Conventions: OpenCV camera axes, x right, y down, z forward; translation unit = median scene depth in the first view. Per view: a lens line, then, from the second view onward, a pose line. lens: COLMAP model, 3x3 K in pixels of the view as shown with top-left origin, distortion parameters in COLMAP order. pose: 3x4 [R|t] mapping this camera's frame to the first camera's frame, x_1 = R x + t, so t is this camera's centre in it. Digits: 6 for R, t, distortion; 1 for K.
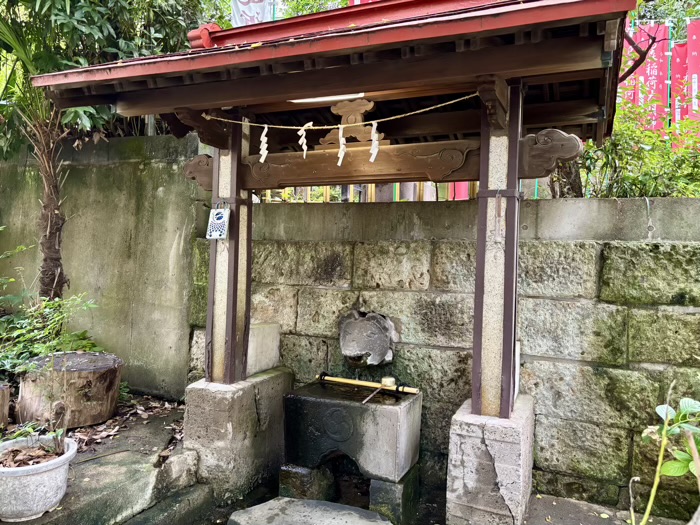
lens RADIAL K [[528.7, 0, 349.7], [0, 528.7, 259.8], [0, 0, 1]] dist [0.059349, -0.064452]
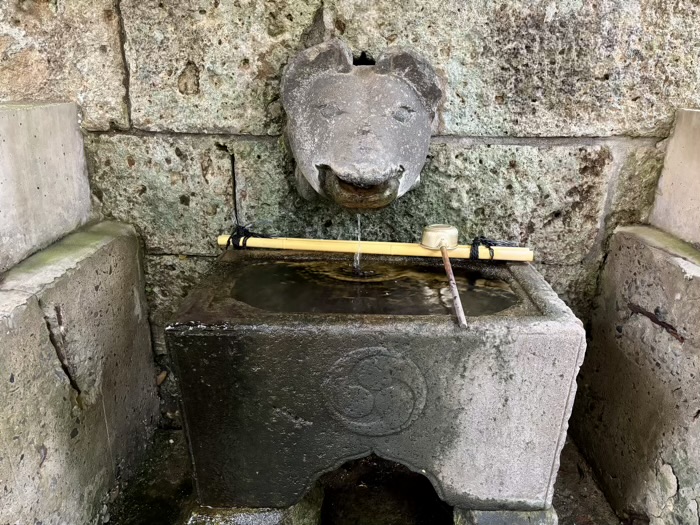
lens RADIAL K [[528.7, 0, 354.3], [0, 528.7, 261.8], [0, 0, 1]] dist [0.059349, -0.064452]
pose [[0.914756, -0.140487, 0.378794, -0.126948], [0.001550, 0.938806, 0.344442, 0.110495], [-0.404004, -0.314494, 0.858996, 0.667079]]
